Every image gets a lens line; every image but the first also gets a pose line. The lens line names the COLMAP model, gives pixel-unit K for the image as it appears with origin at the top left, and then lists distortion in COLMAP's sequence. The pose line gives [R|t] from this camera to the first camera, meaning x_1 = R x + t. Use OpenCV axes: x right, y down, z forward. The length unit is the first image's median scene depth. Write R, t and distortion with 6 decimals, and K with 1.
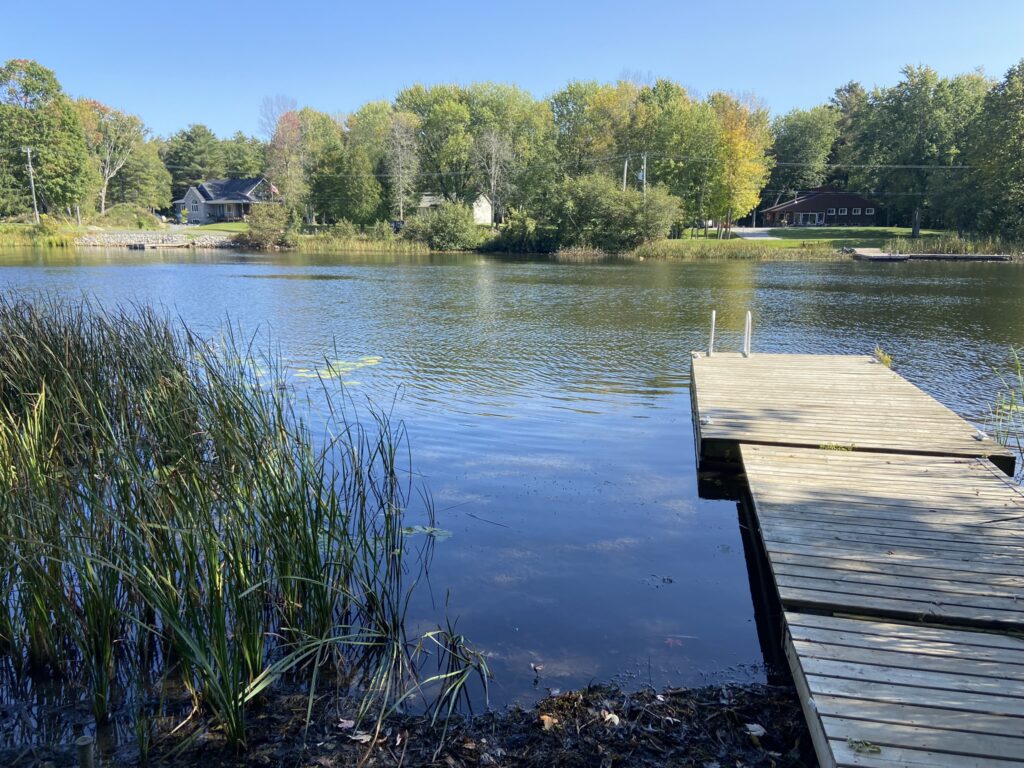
lens RADIAL K [[744.4, 0, 517.4], [0, 744.4, 382.8], [0, 0, 1]] dist [0.095595, -0.128337]
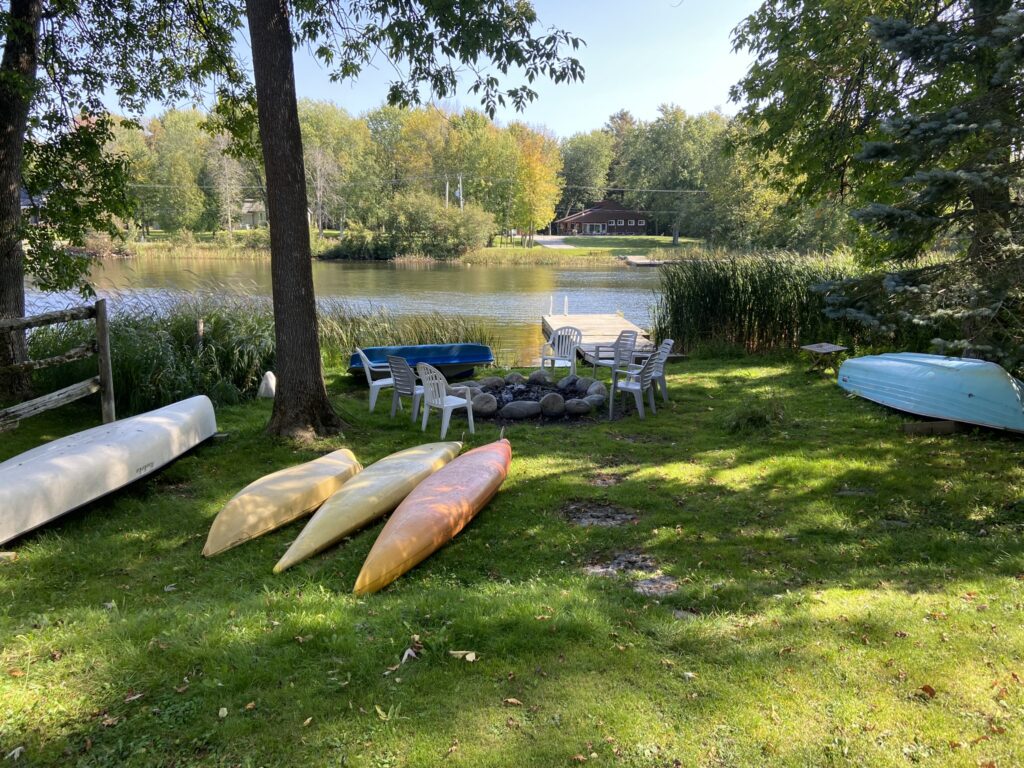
lens RADIAL K [[744.4, 0, 517.4], [0, 744.4, 382.8], [0, 0, 1]] dist [0.095595, -0.128337]
pose [[0.966535, -0.050425, 0.251530, -0.046340], [0.051276, 0.998679, 0.003173, 0.016814], [-0.251358, 0.009830, 0.967844, -0.126519]]
